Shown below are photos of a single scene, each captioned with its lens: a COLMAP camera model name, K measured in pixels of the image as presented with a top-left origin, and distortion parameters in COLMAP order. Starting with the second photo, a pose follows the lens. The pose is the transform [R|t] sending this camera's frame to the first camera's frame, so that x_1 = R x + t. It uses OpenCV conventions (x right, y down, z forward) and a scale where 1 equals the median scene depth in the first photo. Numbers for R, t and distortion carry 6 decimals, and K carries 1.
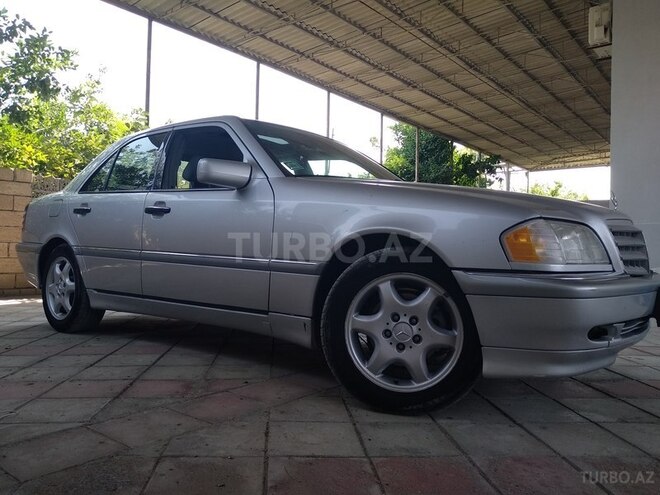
lens RADIAL K [[500.3, 0, 325.9], [0, 500.3, 249.8], [0, 0, 1]] dist [0.011721, -0.027707]
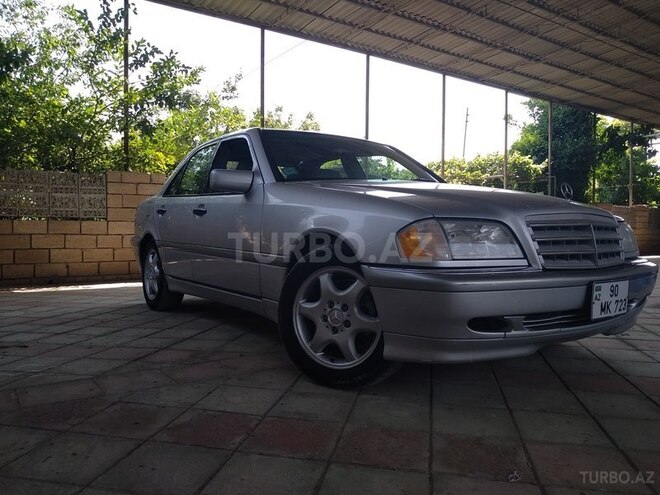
lens RADIAL K [[500.3, 0, 333.3], [0, 500.3, 245.2], [0, 0, 1]] dist [0.011721, -0.027707]
pose [[0.958977, -0.008311, -0.283361, 0.322417], [0.014914, 0.999665, 0.021153, -0.018273], [0.283090, -0.024511, 0.958780, -0.070963]]
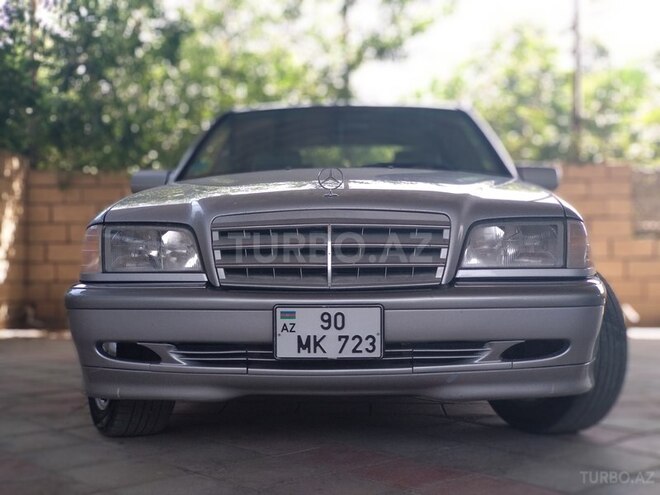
lens RADIAL K [[1002.5, 0, 329.9], [0, 1002.5, 247.8], [0, 0, 1]] dist [0.024277, 0.000000]
pose [[0.586524, -0.028799, -0.809419, 1.322358], [0.018595, 0.999583, -0.022091, 0.018720], [0.809718, -0.002094, 0.586815, 0.153005]]
